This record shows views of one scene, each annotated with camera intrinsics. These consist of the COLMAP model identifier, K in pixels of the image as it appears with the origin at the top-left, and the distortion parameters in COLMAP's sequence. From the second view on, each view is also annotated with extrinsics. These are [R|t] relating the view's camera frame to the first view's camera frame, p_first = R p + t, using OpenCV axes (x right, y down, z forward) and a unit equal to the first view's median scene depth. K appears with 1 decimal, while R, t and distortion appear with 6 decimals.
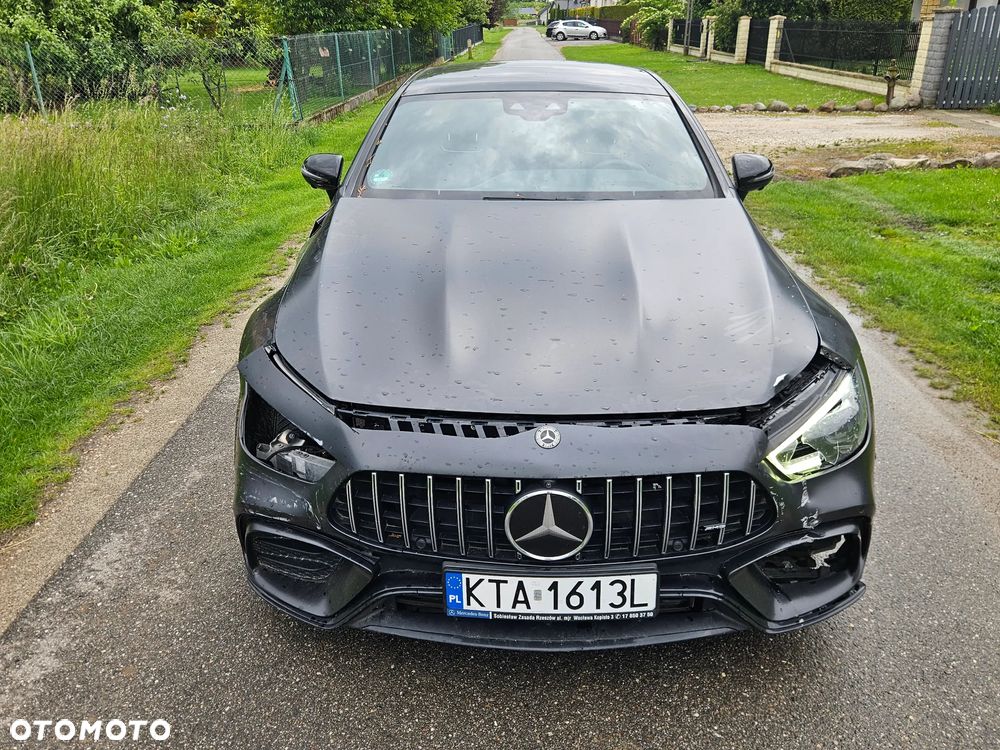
lens RADIAL K [[808.7, 0, 495.5], [0, 808.7, 367.1], [0, 0, 1]] dist [0.054890, -0.029663]
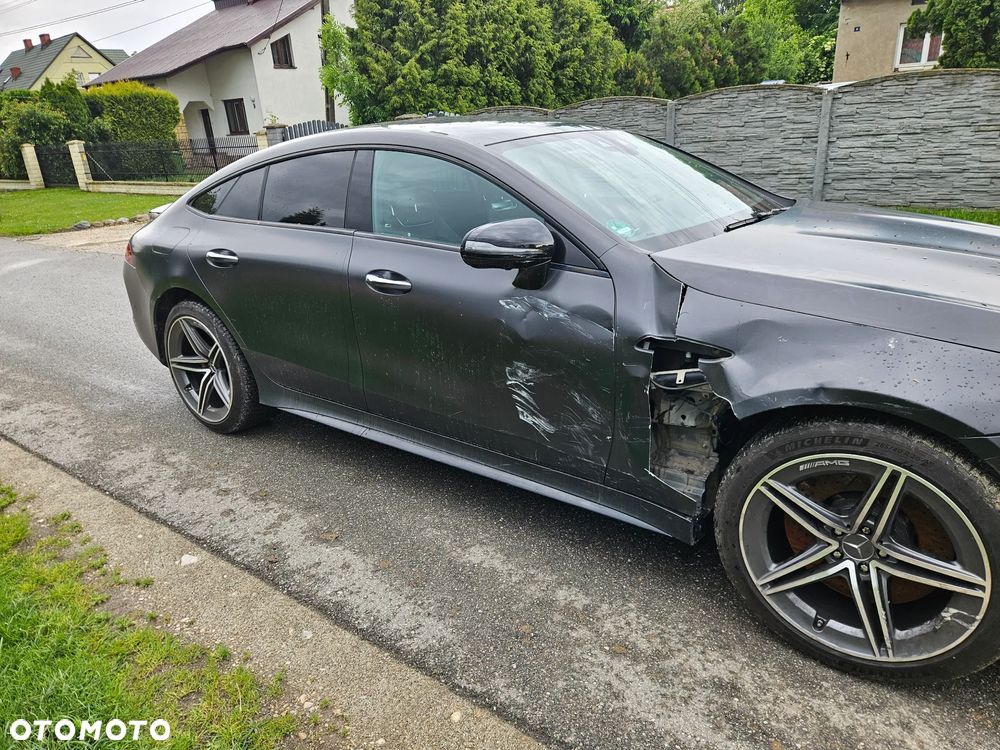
lens RADIAL K [[667.2, 0, 495.0], [0, 667.2, 374.6], [0, 0, 1]] dist [0.069514, -0.054753]
pose [[0.575394, -0.303695, 0.759402, -1.235623], [0.366470, 0.925813, 0.092574, -0.344876], [-0.731179, 0.225031, 0.644002, 1.164017]]
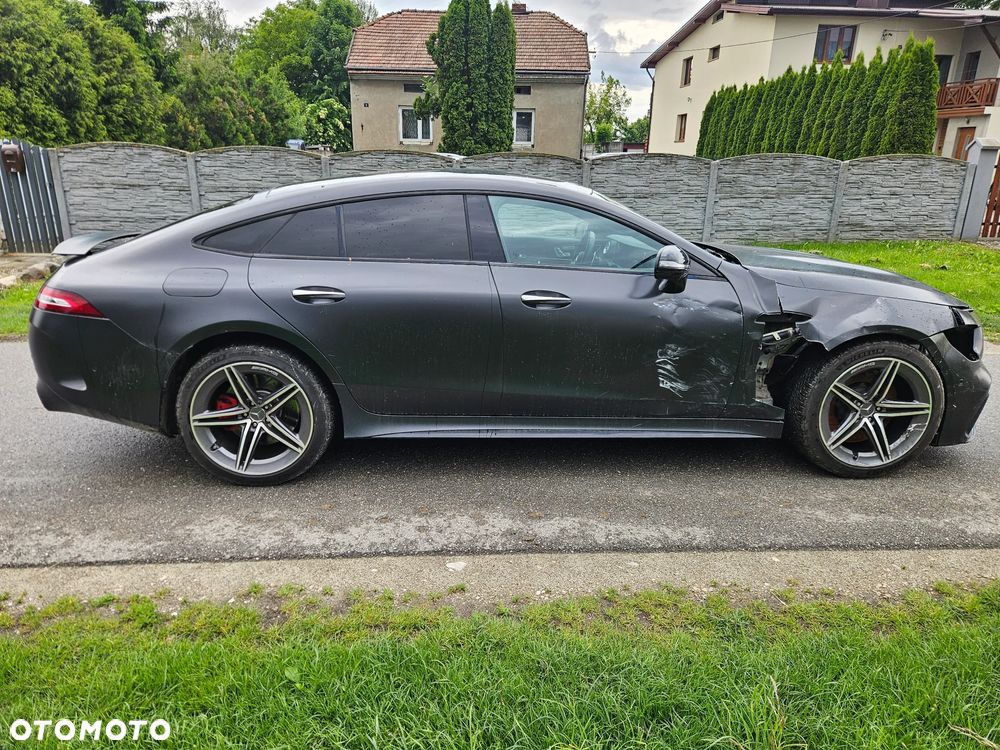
lens RADIAL K [[667.2, 0, 489.0], [0, 667.2, 379.3], [0, 0, 1]] dist [0.069514, -0.054753]
pose [[-0.080711, -0.292577, 0.952830, -1.872070], [0.380716, 0.874417, 0.300749, -0.812928], [-0.921163, 0.387031, 0.040813, 2.193564]]
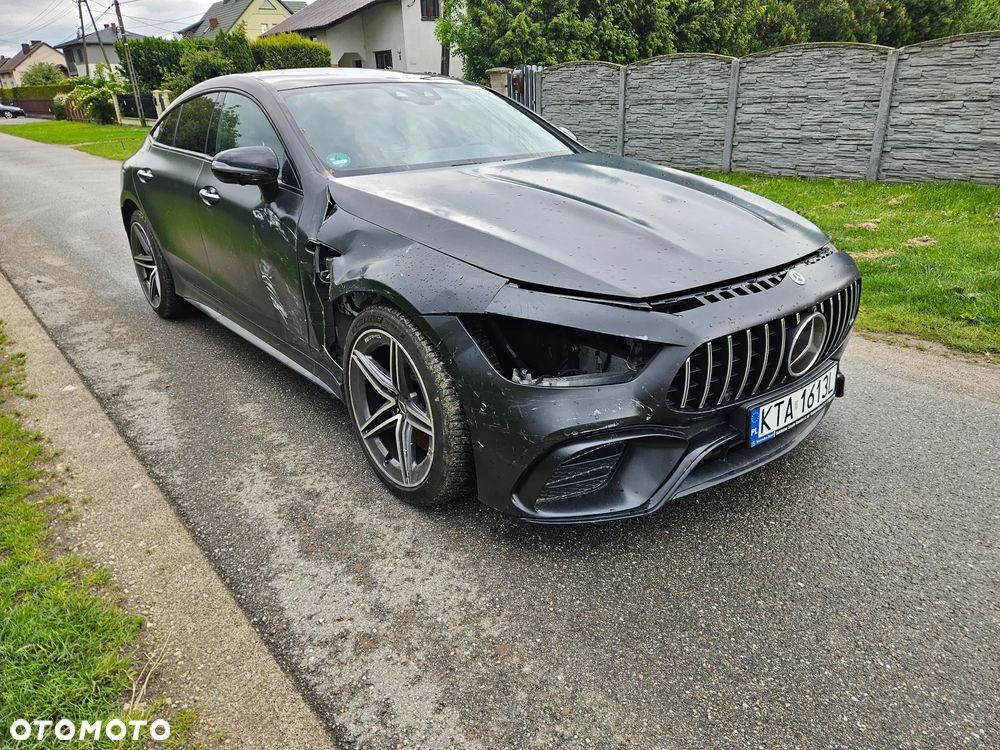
lens RADIAL K [[667.2, 0, 492.1], [0, 667.2, 376.6], [0, 0, 1]] dist [0.069514, -0.054753]
pose [[0.752260, -0.270322, 0.600858, -0.943581], [0.280246, 0.956629, 0.079520, 0.013975], [-0.596294, 0.108568, 0.795391, 0.420191]]
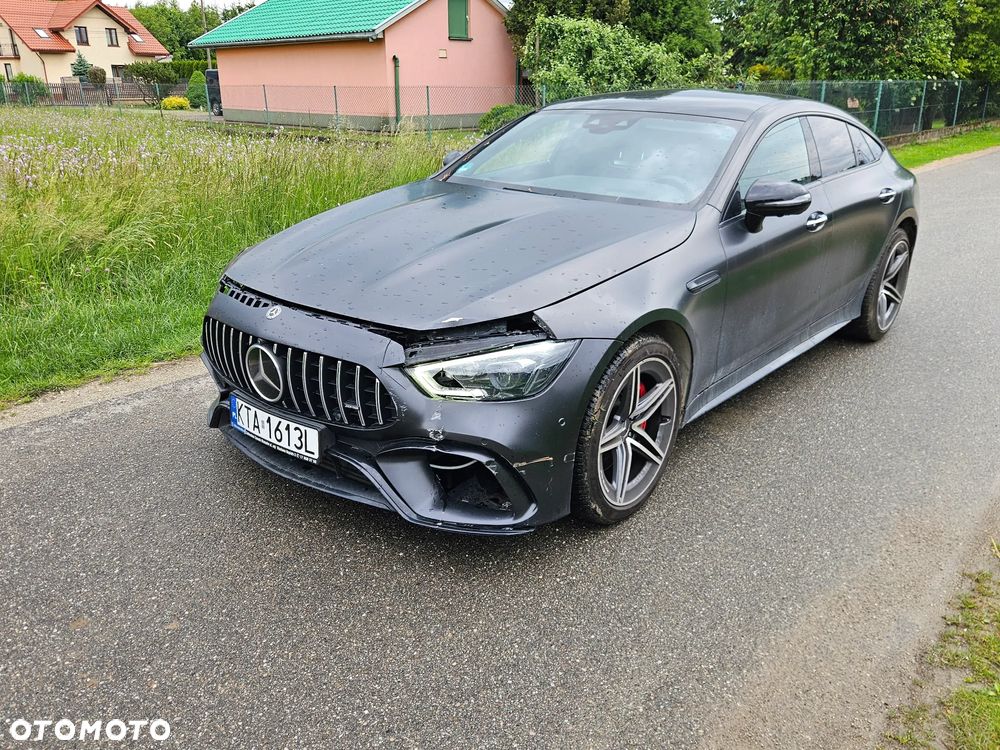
lens RADIAL K [[808.7, 0, 492.3], [0, 808.7, 369.0], [0, 0, 1]] dist [0.054890, -0.029663]
pose [[0.781592, 0.227317, -0.580897, 1.172108], [-0.259276, 0.965370, 0.028917, 0.038447], [0.567354, 0.128012, 0.813463, 0.046151]]
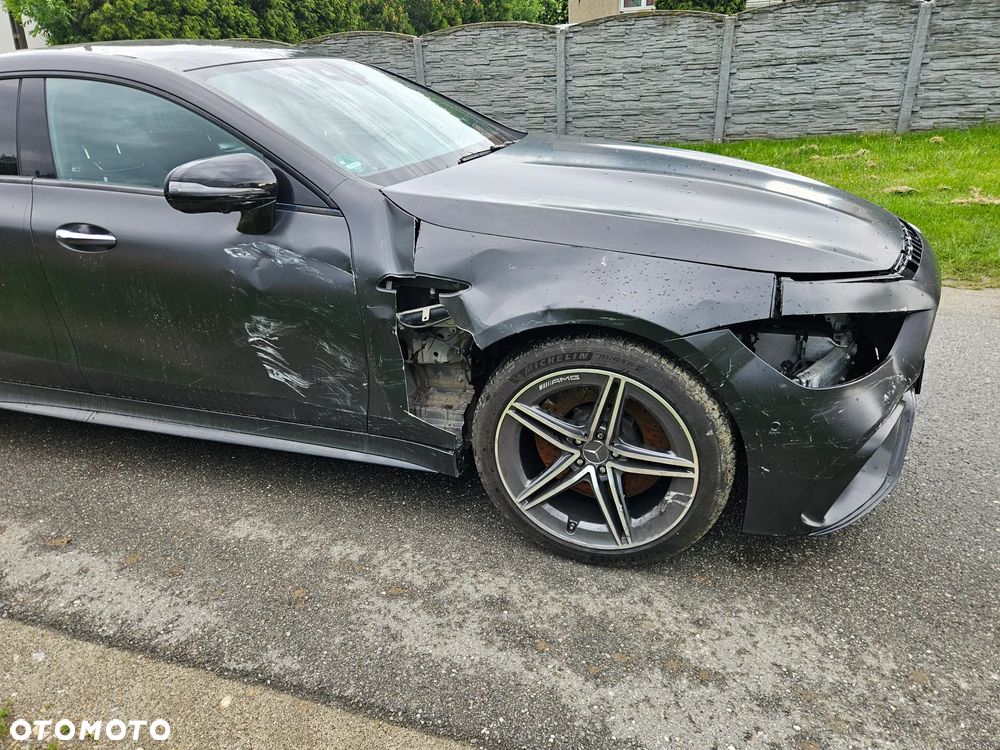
lens RADIAL K [[667.2, 0, 487.7], [0, 667.2, 380.9], [0, 0, 1]] dist [0.069514, -0.054753]
pose [[0.289906, -0.423011, 0.858497, -1.181647], [0.420006, 0.862258, 0.283032, -0.305116], [-0.859971, 0.278521, 0.427641, 1.135879]]
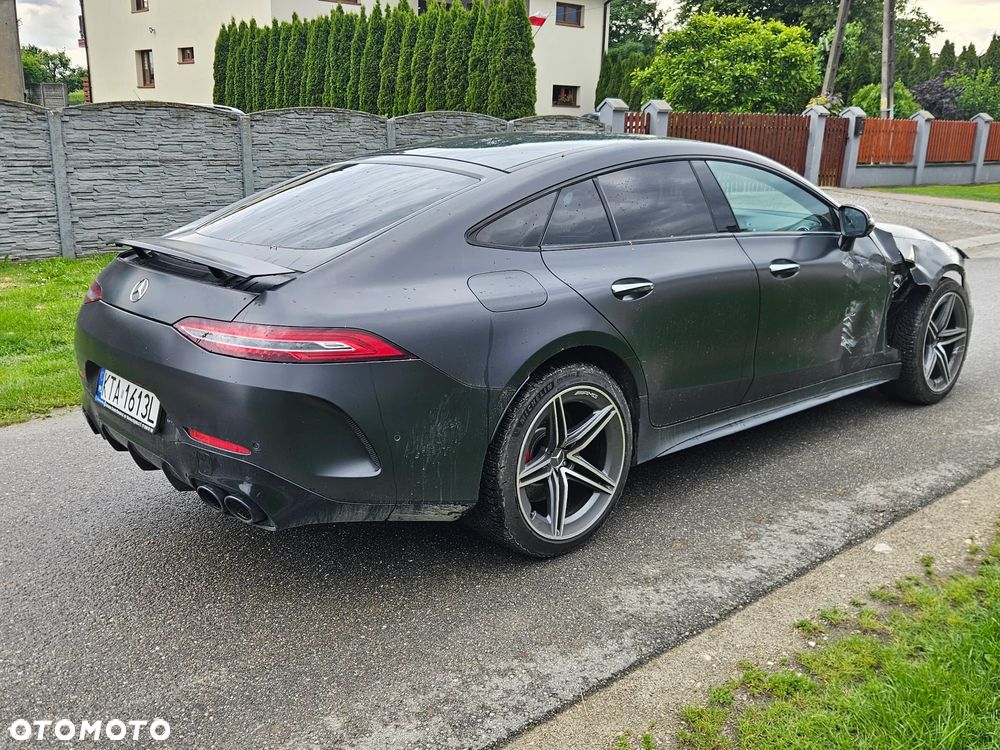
lens RADIAL K [[928.2, 0, 492.9], [0, 928.2, 374.0], [0, 0, 1]] dist [0.041406, 0.000000]
pose [[-0.687804, -0.182823, 0.702497, -1.382783], [0.279454, 0.826486, 0.488699, -1.431268], [-0.669949, 0.532445, -0.517369, 3.649625]]
